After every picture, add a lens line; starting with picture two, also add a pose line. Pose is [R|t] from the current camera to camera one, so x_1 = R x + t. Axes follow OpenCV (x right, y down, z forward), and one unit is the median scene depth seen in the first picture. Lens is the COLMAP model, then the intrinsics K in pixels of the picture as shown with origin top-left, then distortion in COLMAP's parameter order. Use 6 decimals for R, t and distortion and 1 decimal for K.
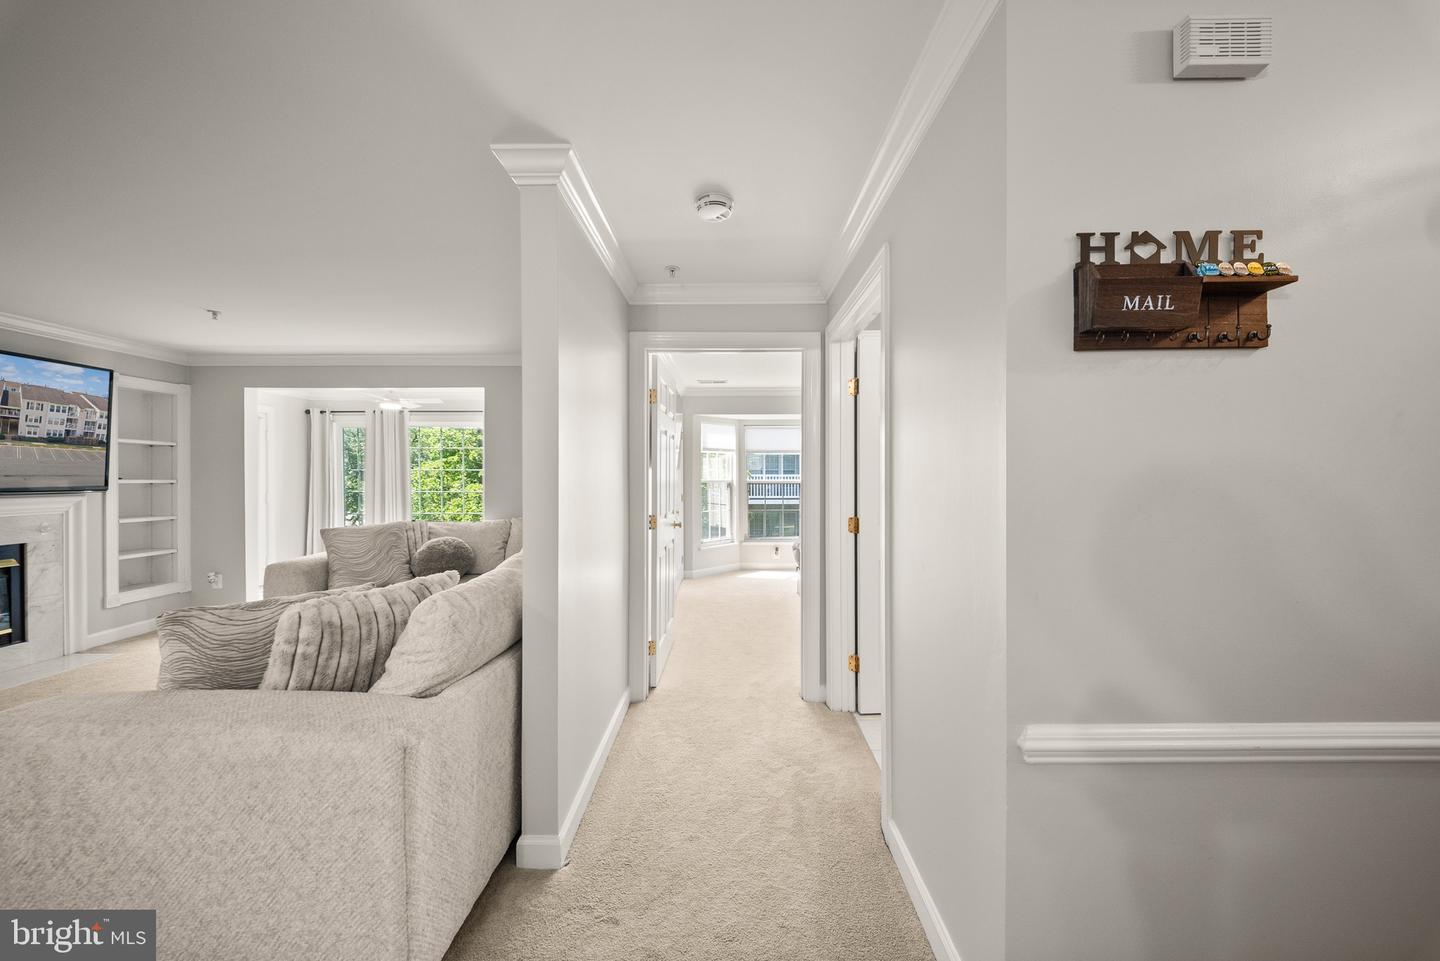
lens RADIAL K [[512.7, 0, 723.1], [0, 512.7, 475.7], [0, 0, 1]] dist [-0.000918, -0.000157]
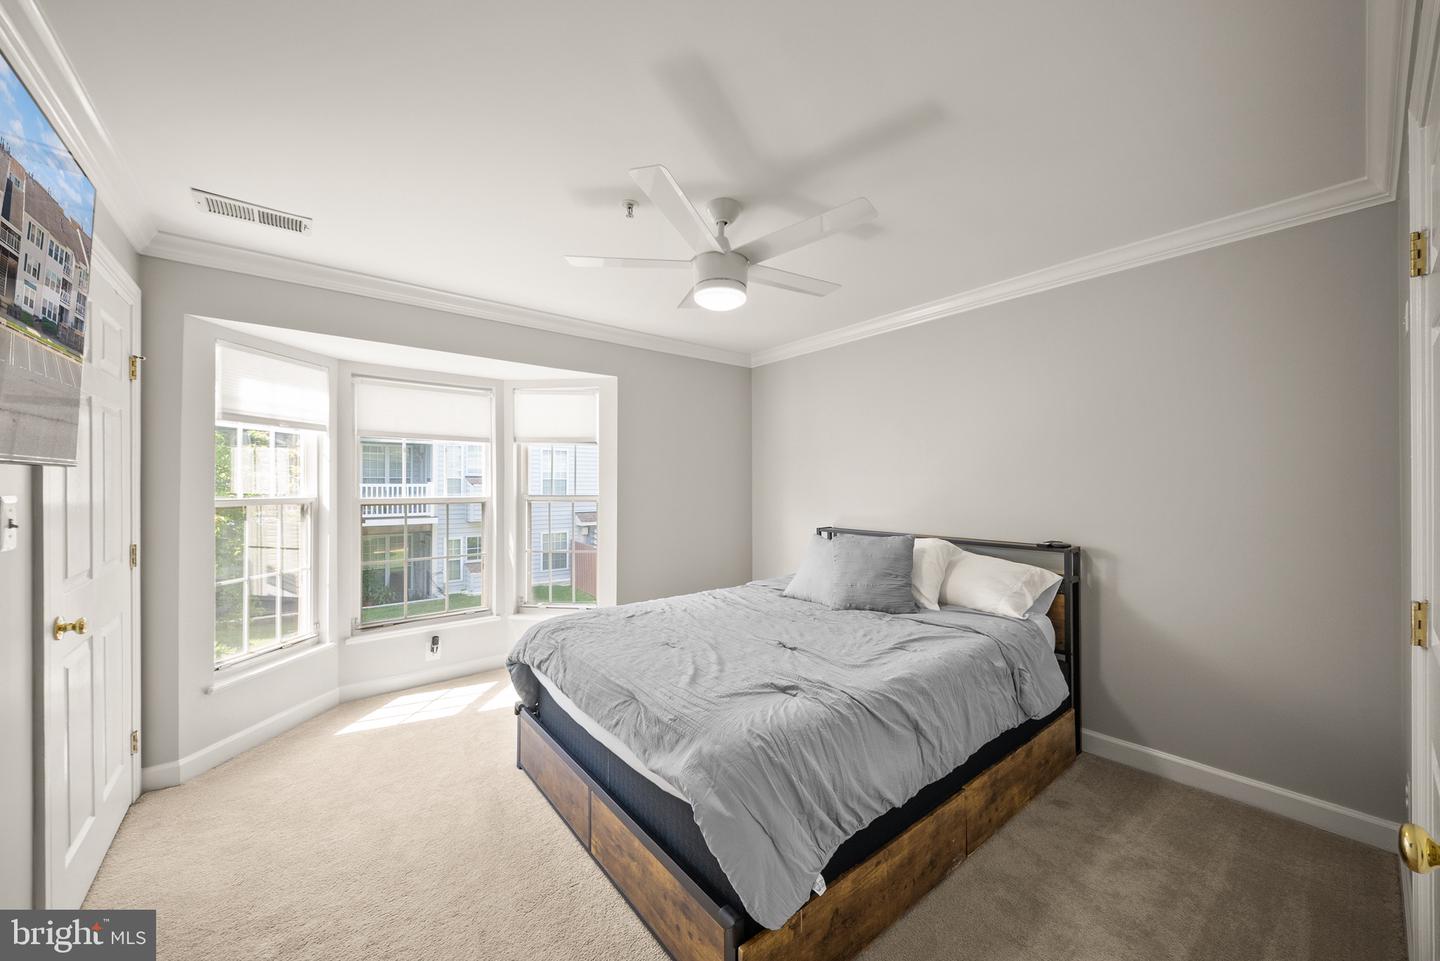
lens RADIAL K [[529.3, 0, 728.2], [0, 529.3, 480.2], [0, 0, 1]] dist [-0.000121, -0.000029]
pose [[0.767188, 0.006028, 0.641393, -0.007784], [0.000172, 0.999954, -0.009603, -0.003762], [-0.641422, 0.007477, 0.767152, 1.052566]]
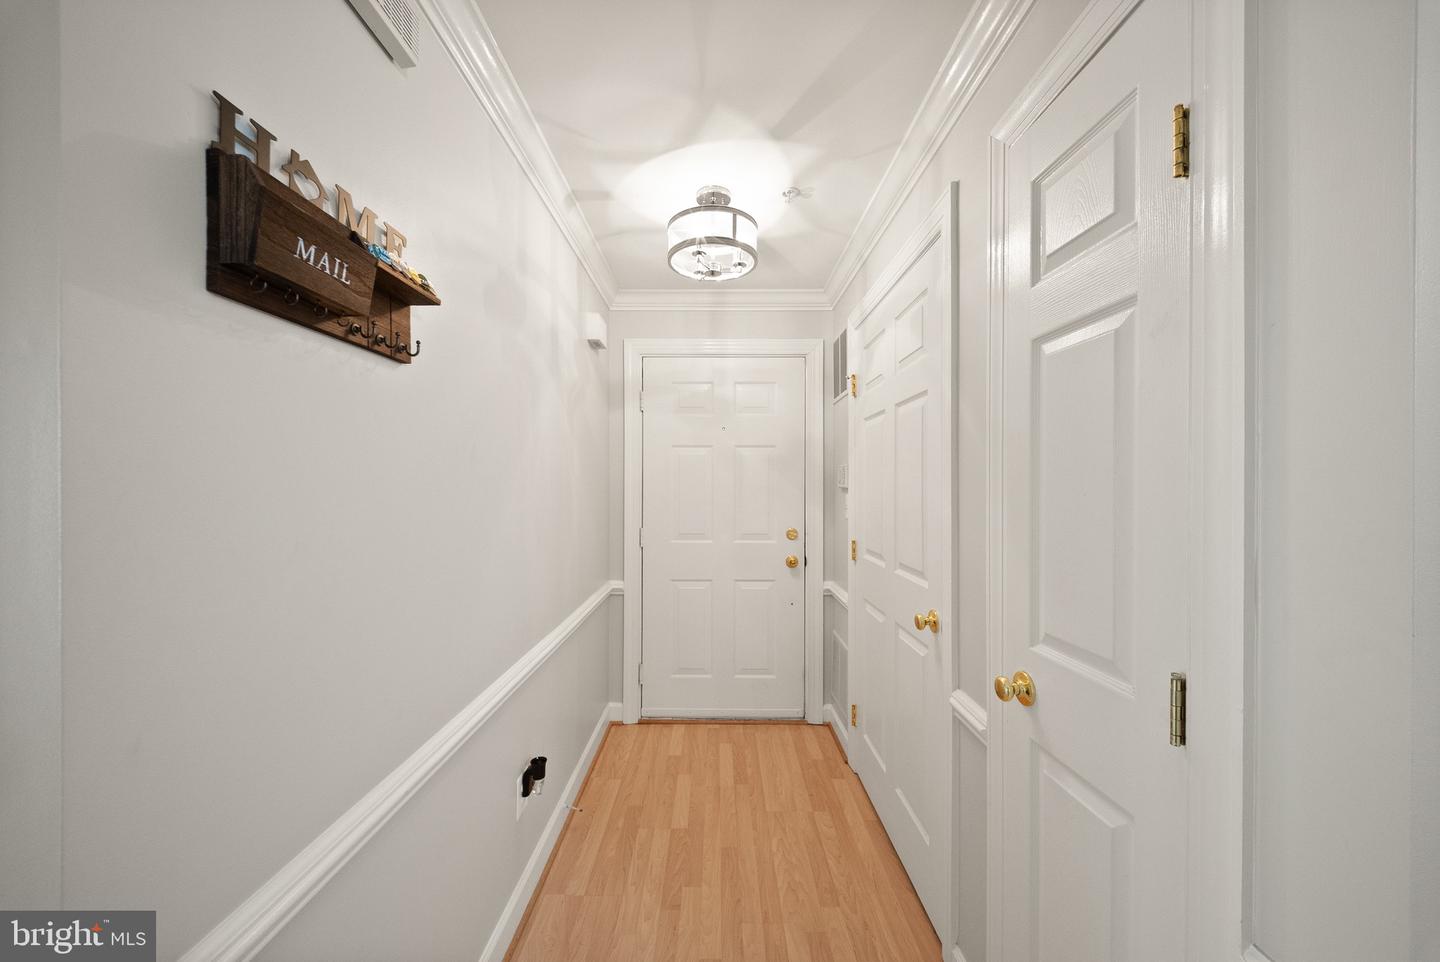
lens RADIAL K [[513.7, 0, 716.6], [0, 513.7, 489.9], [0, 0, 1]] dist [-0.000468, -0.000190]
pose [[-0.006065, -0.005490, 0.999967, 0.040818], [0.002509, 0.999982, 0.005505, -0.008231], [-0.999978, 0.002542, -0.006051, 0.173459]]
